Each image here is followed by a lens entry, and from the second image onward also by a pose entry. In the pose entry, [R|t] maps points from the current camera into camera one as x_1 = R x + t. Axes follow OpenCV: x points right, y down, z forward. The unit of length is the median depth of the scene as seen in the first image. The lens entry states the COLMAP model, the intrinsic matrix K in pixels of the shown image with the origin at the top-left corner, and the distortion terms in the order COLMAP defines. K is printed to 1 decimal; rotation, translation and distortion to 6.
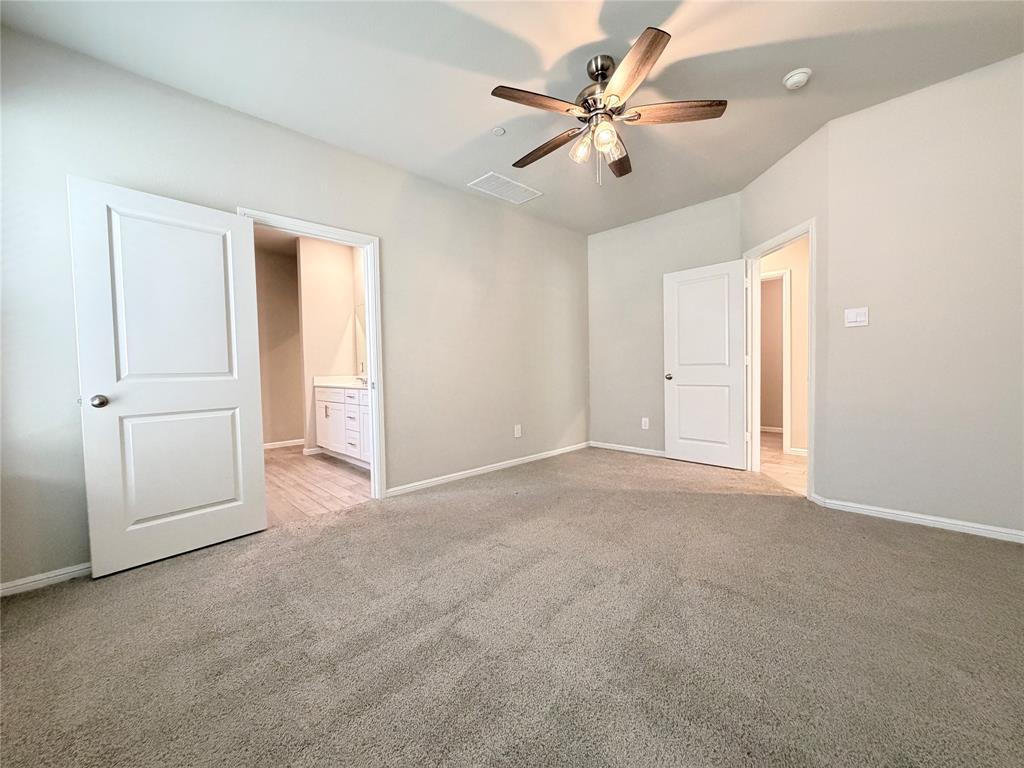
lens RADIAL K [[408.3, 0, 512.0], [0, 408.3, 384.0], [0, 0, 1]] dist [-0.000040, -0.000411]
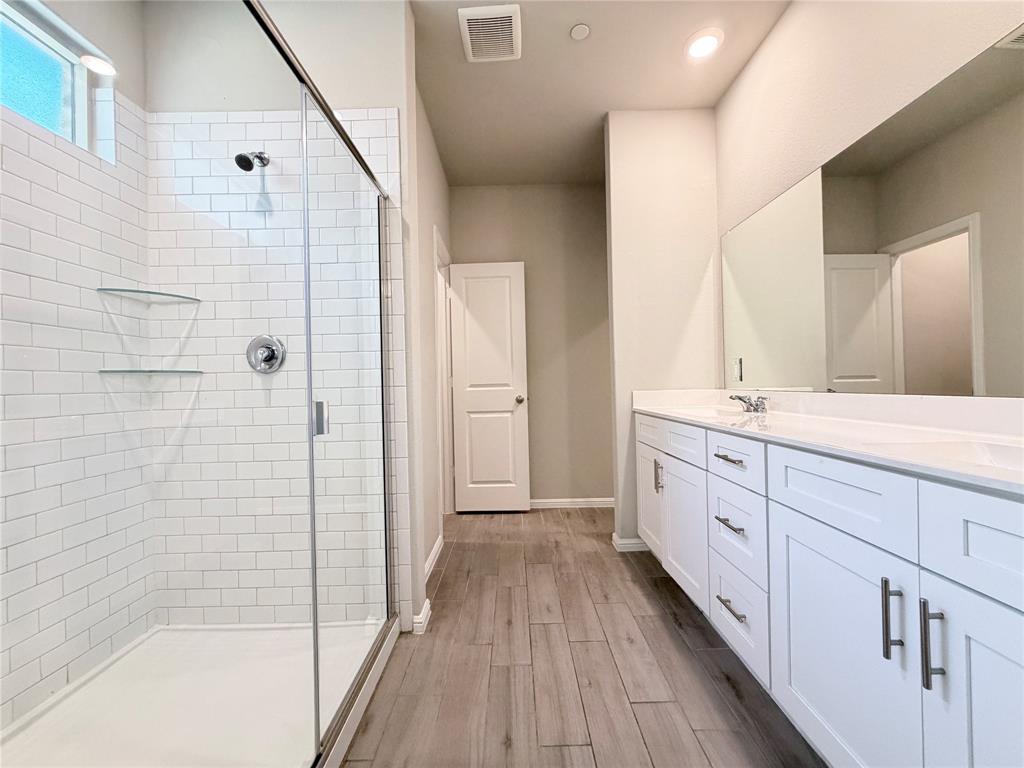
lens RADIAL K [[408.3, 0, 512.0], [0, 408.3, 384.0], [0, 0, 1]] dist [-0.000040, -0.000411]
pose [[0.712750, 0.001198, -0.701417, -0.334916], [-0.017229, 0.999727, -0.015800, -0.021668], [0.701207, 0.023346, 0.712576, 0.746125]]
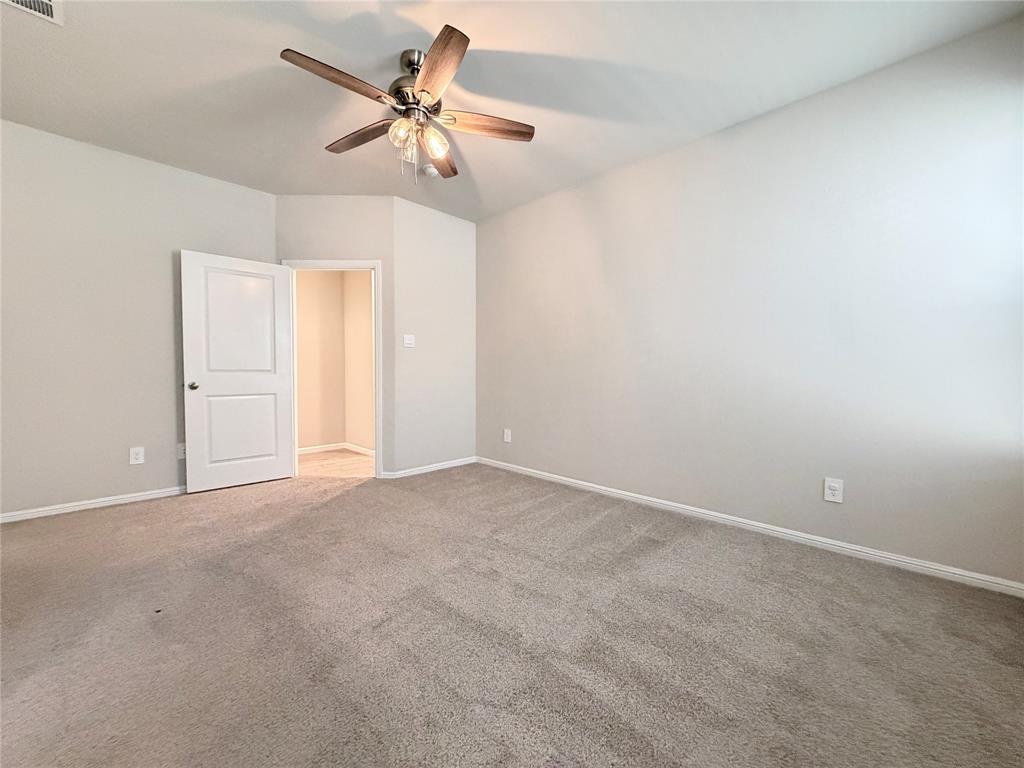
lens RADIAL K [[408.3, 0, 512.0], [0, 408.3, 384.0], [0, 0, 1]] dist [-0.000040, -0.000411]
pose [[-0.014890, -0.014319, 0.999787, -0.444317], [0.035872, 0.999246, 0.014846, -0.012603], [-0.999245, 0.036086, -0.014365, 0.474451]]
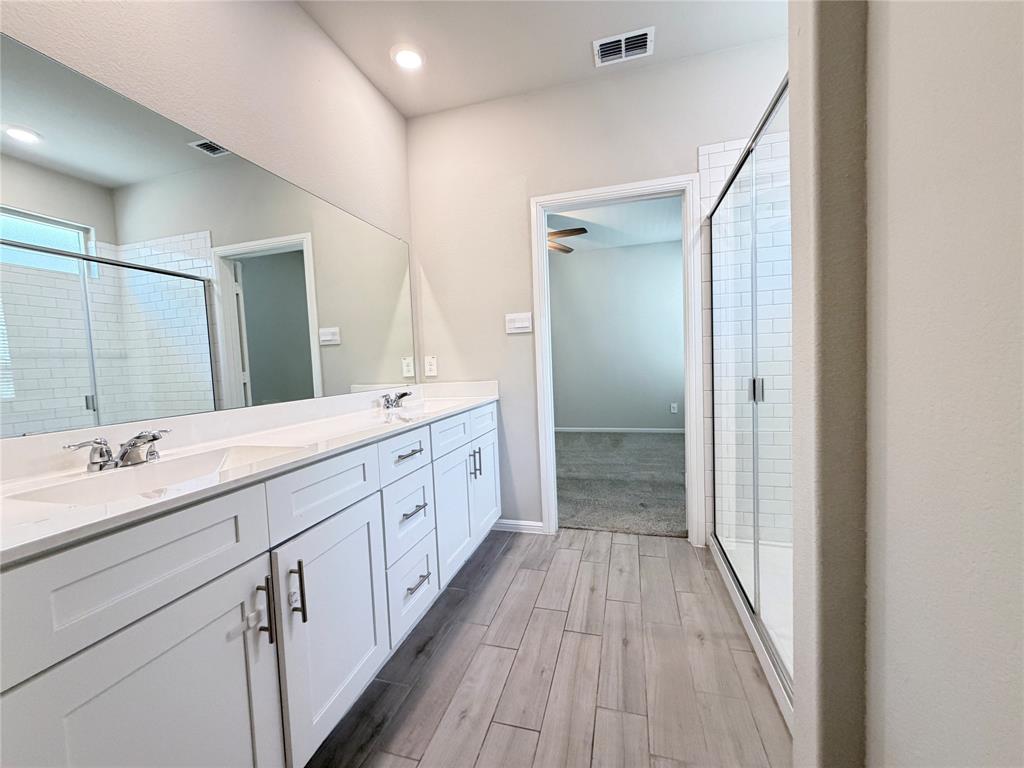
lens RADIAL K [[408.3, 0, 512.0], [0, 408.3, 384.0], [0, 0, 1]] dist [-0.000040, -0.000411]
pose [[-0.496548, -0.005784, 0.867990, -0.847953], [0.084104, 0.994952, 0.054743, -0.046756], [-0.863925, 0.100183, -0.493555, 1.241465]]
